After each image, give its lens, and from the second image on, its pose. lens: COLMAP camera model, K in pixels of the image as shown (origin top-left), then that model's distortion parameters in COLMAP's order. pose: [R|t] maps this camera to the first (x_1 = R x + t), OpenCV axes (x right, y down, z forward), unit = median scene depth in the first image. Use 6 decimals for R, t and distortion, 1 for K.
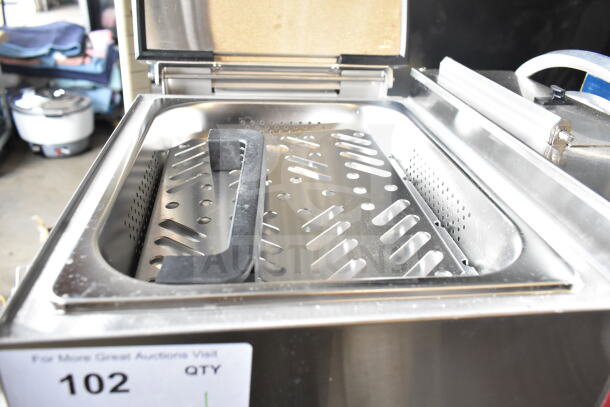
lens RADIAL K [[474.3, 0, 305.0], [0, 474.3, 203.5], [0, 0, 1]] dist [-0.000041, 0.000606]
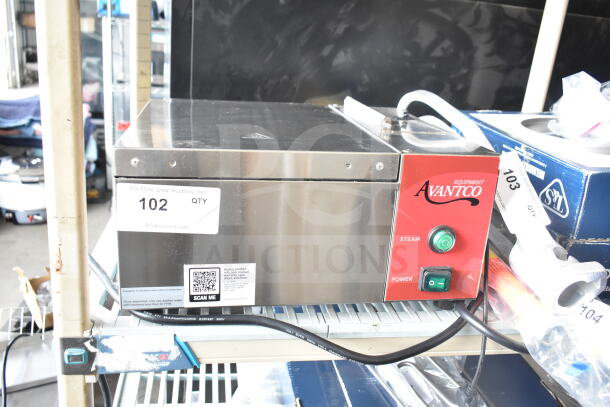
lens RADIAL K [[538.6, 0, 305.0], [0, 538.6, 203.5], [0, 0, 1]] dist [0.002535, -0.003559]
pose [[0.999422, -0.006666, 0.033321, 0.101735], [0.012574, 0.983517, -0.180378, 0.398732], [-0.031570, 0.180693, 0.983033, -0.760934]]
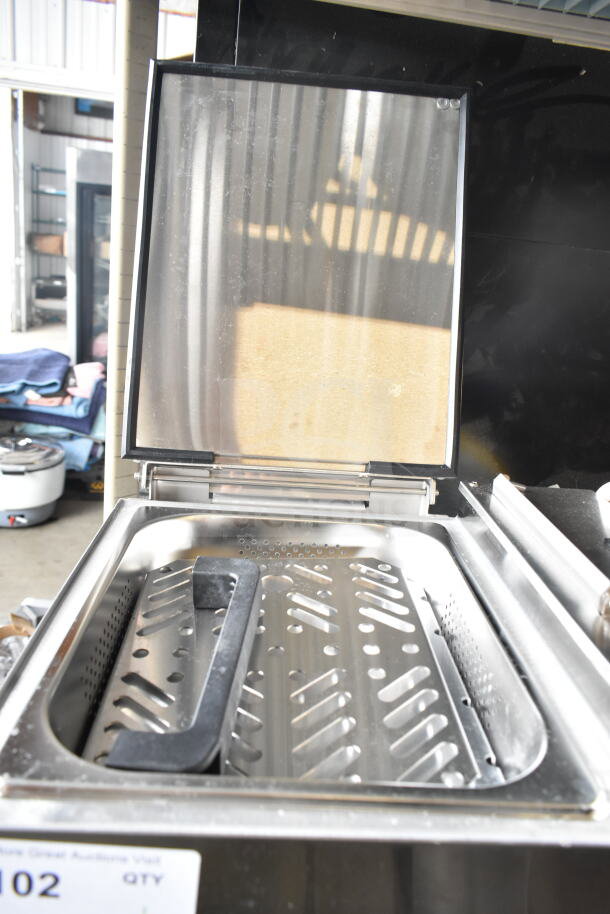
lens RADIAL K [[701.0, 0, 305.0], [0, 701.0, 457.0], [0, 0, 1]] dist [-0.007117, -0.002133]
pose [[0.995261, 0.047880, -0.084634, 0.073918], [-0.064337, 0.976868, -0.203936, -0.080226], [0.072912, 0.208414, 0.975319, -0.192983]]
